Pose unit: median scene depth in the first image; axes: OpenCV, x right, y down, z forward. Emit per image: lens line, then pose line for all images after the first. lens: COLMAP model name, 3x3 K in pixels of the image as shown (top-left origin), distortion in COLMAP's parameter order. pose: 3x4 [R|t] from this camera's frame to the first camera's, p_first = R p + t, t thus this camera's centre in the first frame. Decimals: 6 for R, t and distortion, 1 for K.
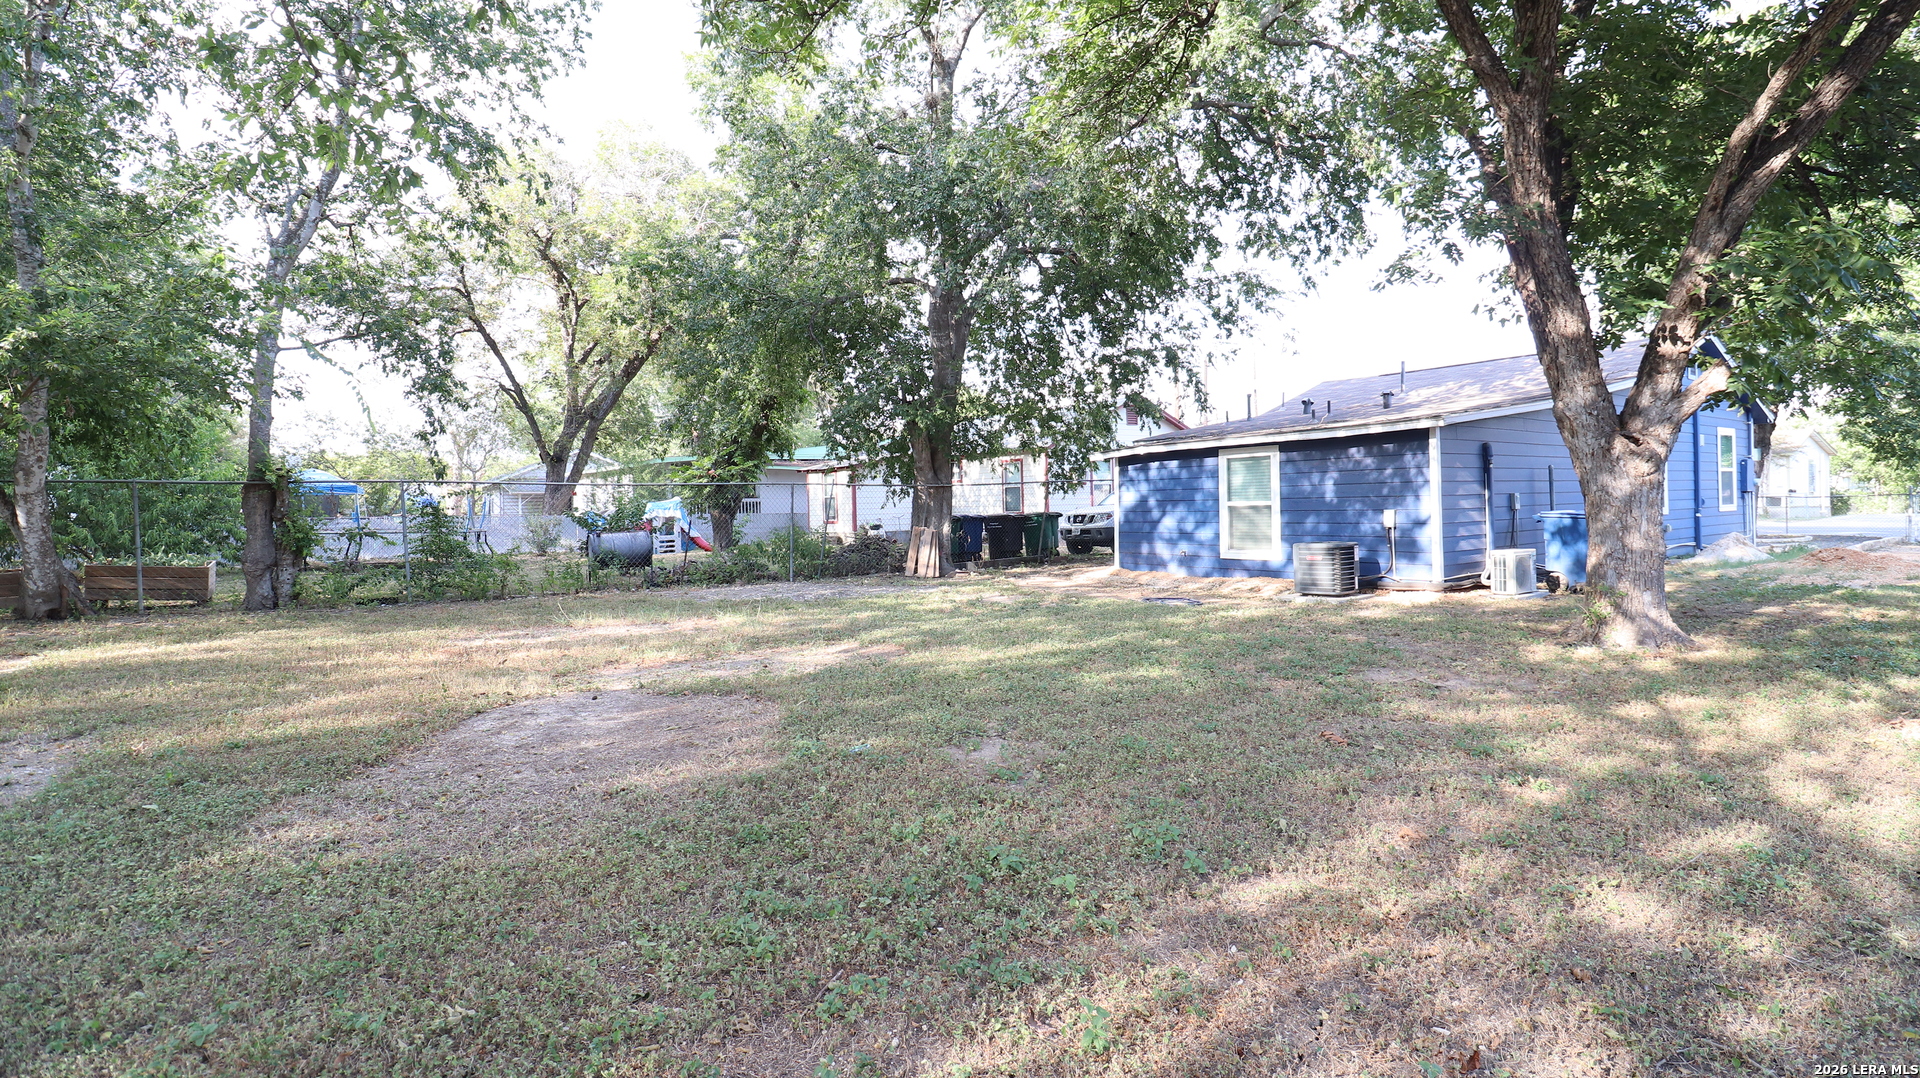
lens RADIAL K [[923.1, 0, 971.0], [0, 923.1, 546.7], [0, 0, 1]] dist [-0.001757, -0.006637]
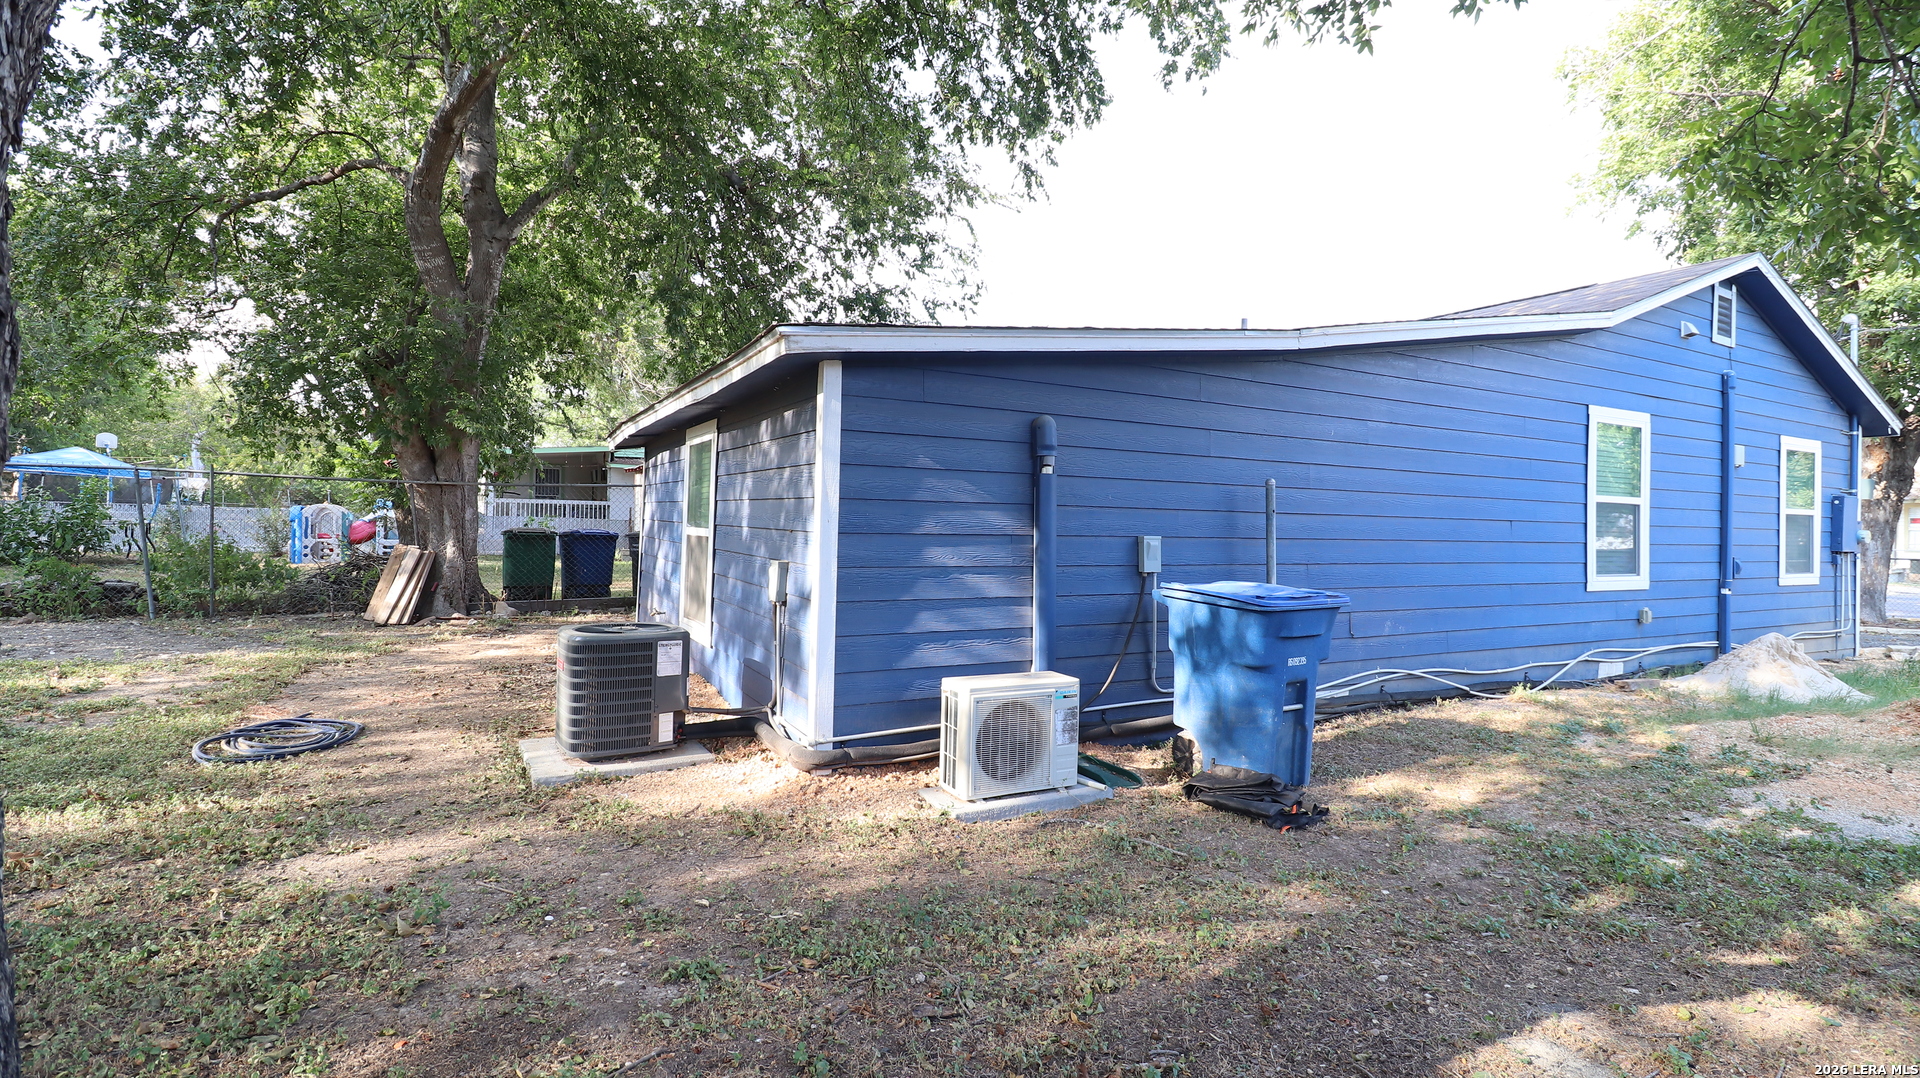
lens RADIAL K [[903.4, 0, 959.5], [0, 903.4, 525.2], [0, 0, 1]] dist [-0.004007, -0.009548]
pose [[0.989569, 0.044578, -0.136986, 0.427426], [-0.049865, 0.998128, -0.035402, -0.033422], [0.135151, 0.041863, 0.989940, 0.425015]]
